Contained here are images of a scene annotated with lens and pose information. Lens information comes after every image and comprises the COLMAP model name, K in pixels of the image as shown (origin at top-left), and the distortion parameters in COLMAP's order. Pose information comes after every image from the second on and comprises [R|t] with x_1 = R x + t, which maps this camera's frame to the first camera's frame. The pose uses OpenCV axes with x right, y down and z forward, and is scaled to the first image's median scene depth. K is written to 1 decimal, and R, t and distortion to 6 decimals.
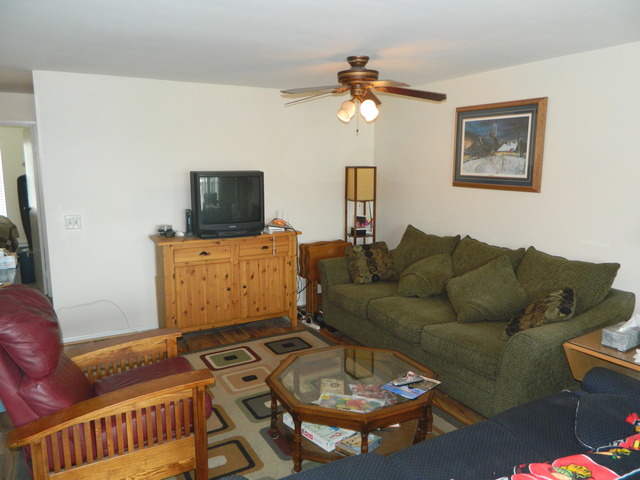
lens RADIAL K [[482.2, 0, 320.0], [0, 482.2, 240.0], [0, 0, 1]] dist [0.005873, 0.000375]
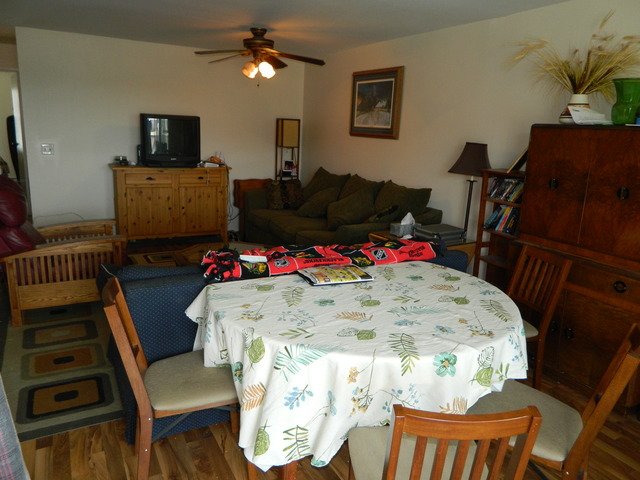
lens RADIAL K [[482.2, 0, 320.0], [0, 482.2, 240.0], [0, 0, 1]] dist [0.005873, 0.000375]
pose [[0.999020, 0.043608, 0.007566, 0.209505], [-0.044011, 0.996867, 0.065714, 0.086203], [-0.004676, -0.065982, 0.997810, -0.296022]]
